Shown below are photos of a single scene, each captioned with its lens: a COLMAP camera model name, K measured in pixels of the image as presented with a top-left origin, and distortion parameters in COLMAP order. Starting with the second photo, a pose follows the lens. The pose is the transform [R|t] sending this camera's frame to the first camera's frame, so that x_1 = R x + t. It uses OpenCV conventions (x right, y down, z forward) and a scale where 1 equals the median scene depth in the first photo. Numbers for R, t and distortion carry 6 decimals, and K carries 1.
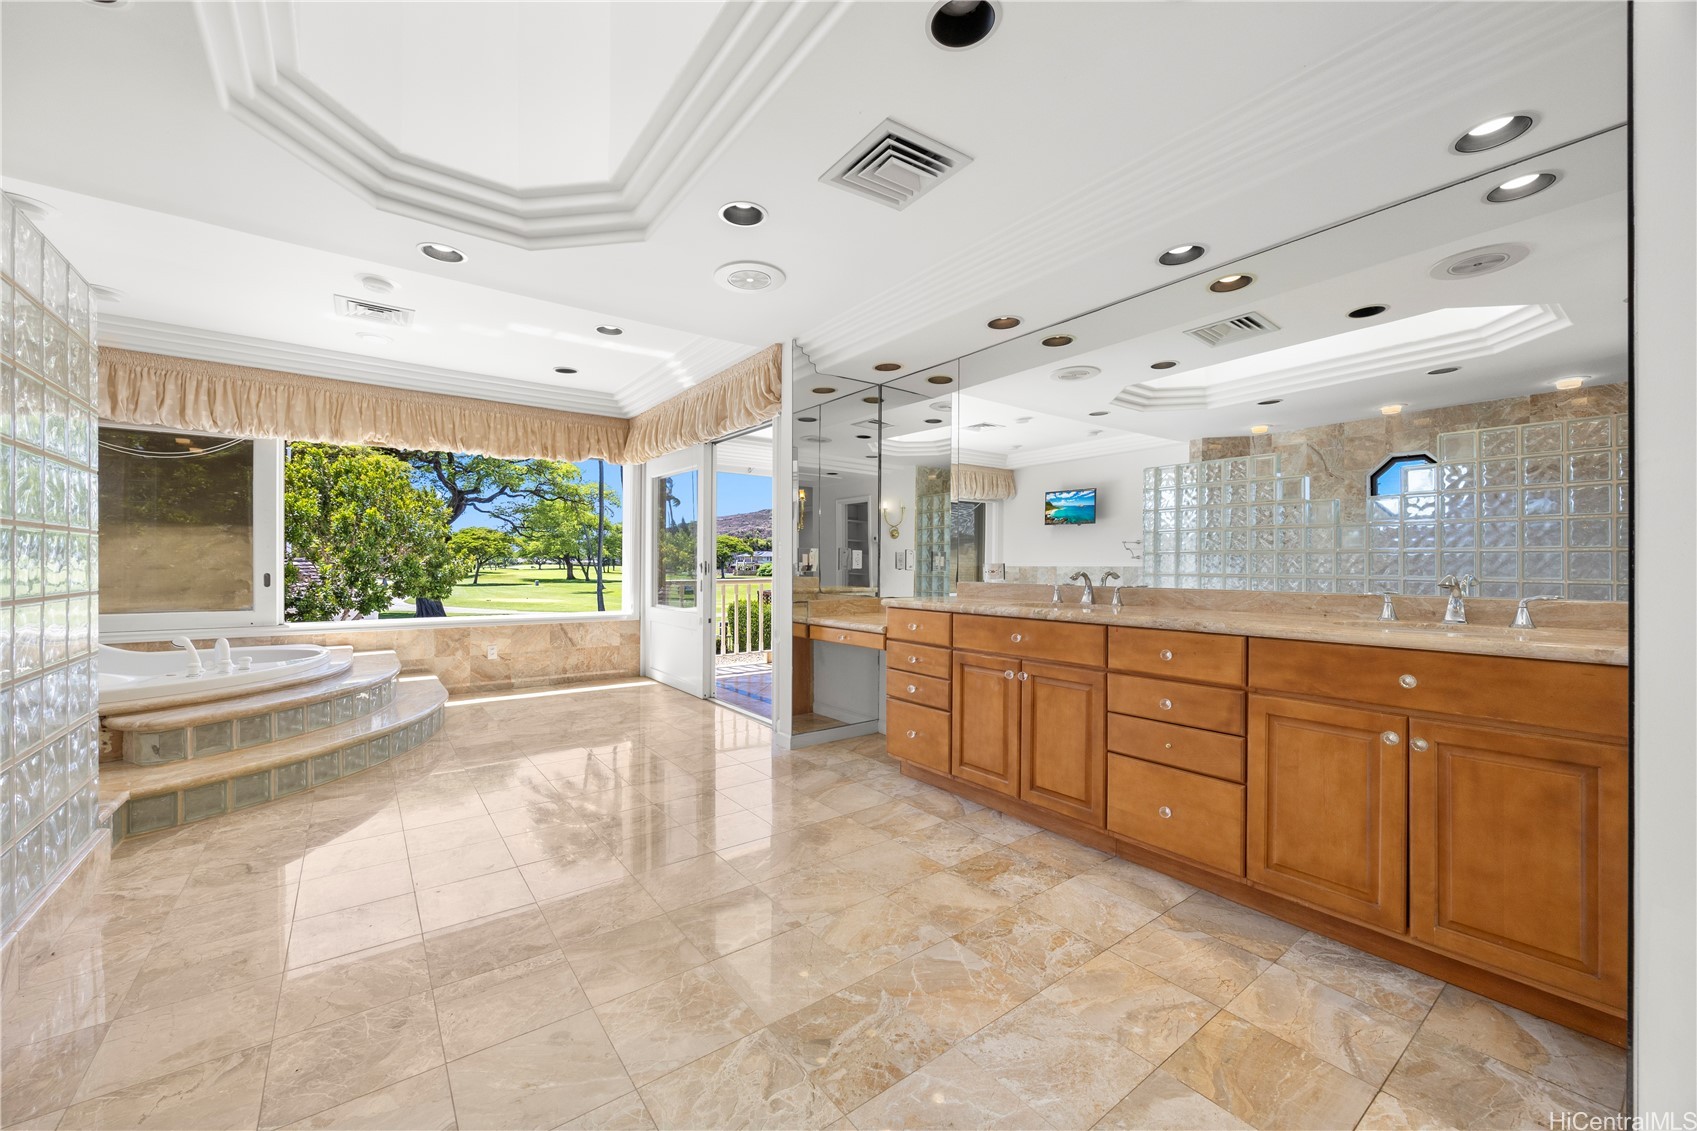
lens RADIAL K [[651.1, 0, 833.8], [0, 651.1, 570.2], [0, 0, 1]] dist [0.000858, 0.000079]
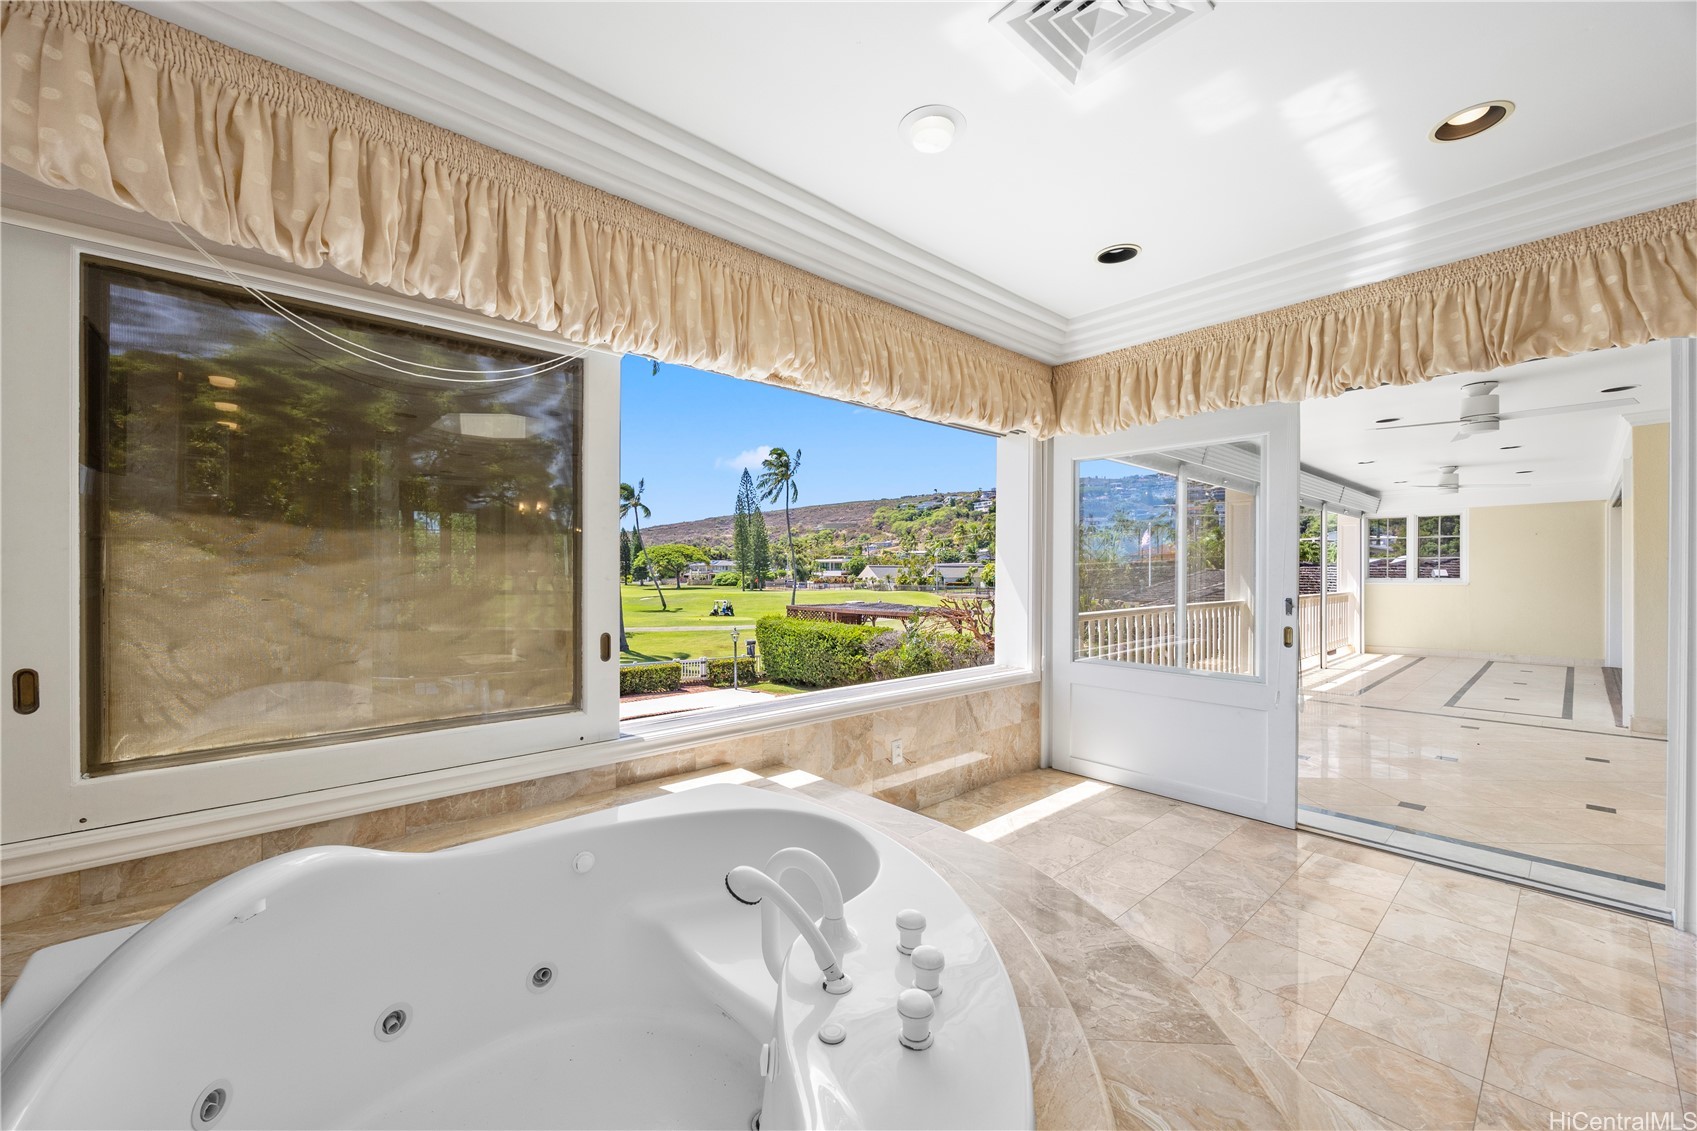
lens RADIAL K [[651.1, 0, 835.5], [0, 651.1, 576.4], [0, 0, 1]] dist [0.000858, 0.000079]
pose [[0.995641, -0.006475, 0.093047, -0.608000], [0.006764, 0.999973, -0.002800, -0.029287], [-0.093026, 0.003417, 0.995658, 0.406972]]
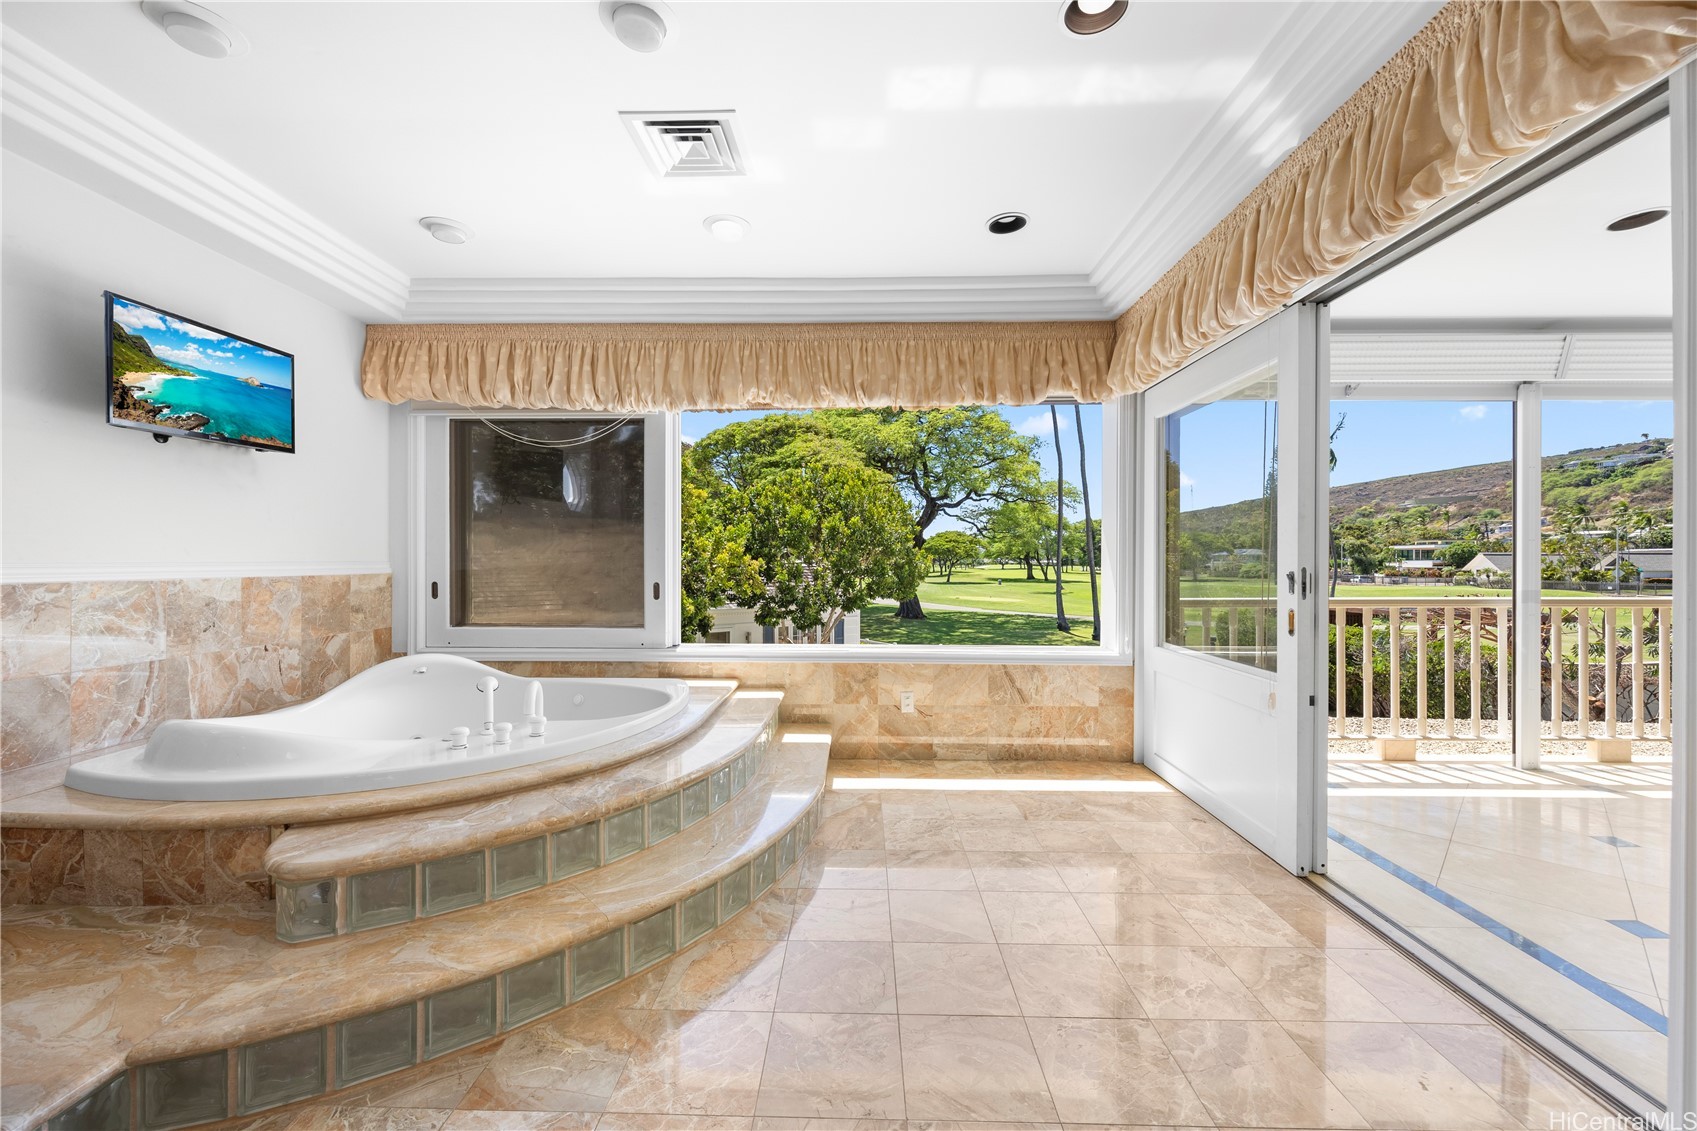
lens RADIAL K [[651.1, 0, 858.8], [0, 651.1, 562.4], [0, 0, 1]] dist [0.000858, 0.000079]
pose [[0.800748, -0.004160, -0.598986, -0.156277], [-0.002917, 0.999937, -0.010843, -0.010416], [0.598994, 0.010430, 0.800686, 0.415444]]
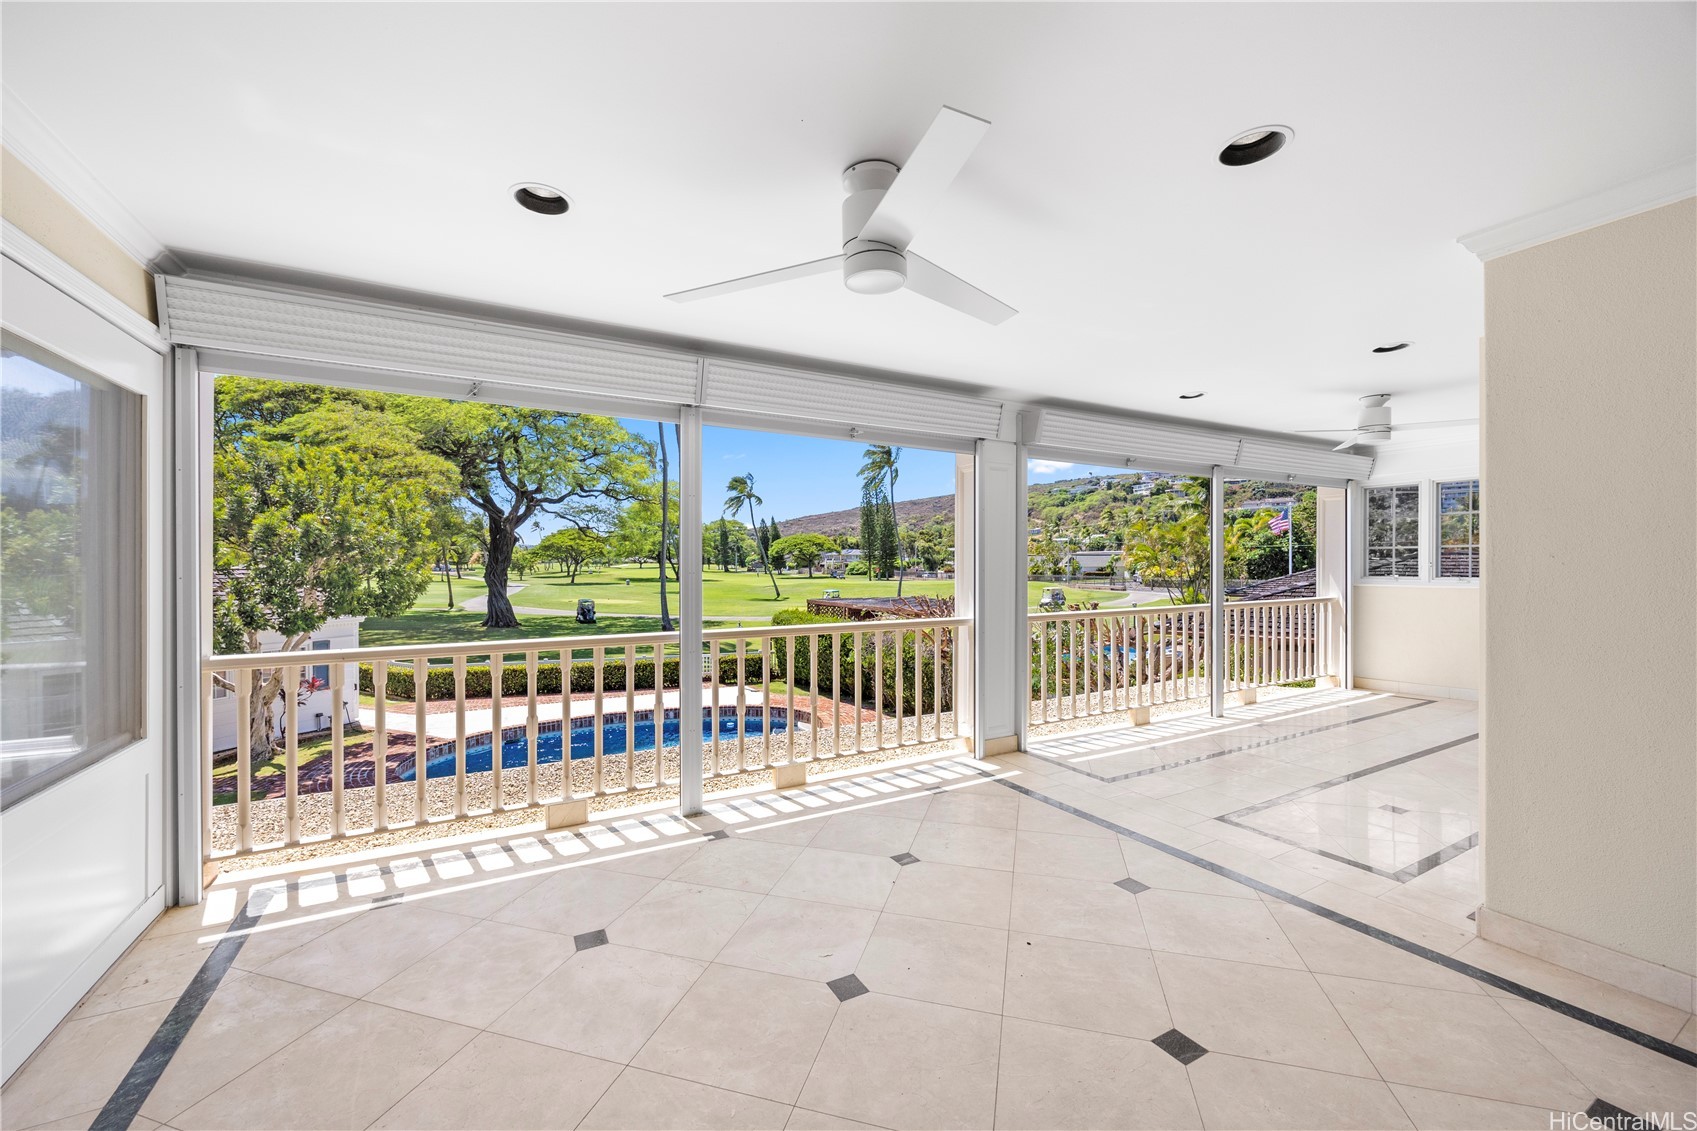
lens RADIAL K [[651.1, 0, 853.8], [0, 651.1, 561.7], [0, 0, 1]] dist [0.000858, 0.000079]
pose [[0.992838, -0.006848, -0.119271, 0.226711], [0.005840, 0.999944, -0.008805, -0.046044], [0.119325, 0.008045, 0.992823, 0.754278]]
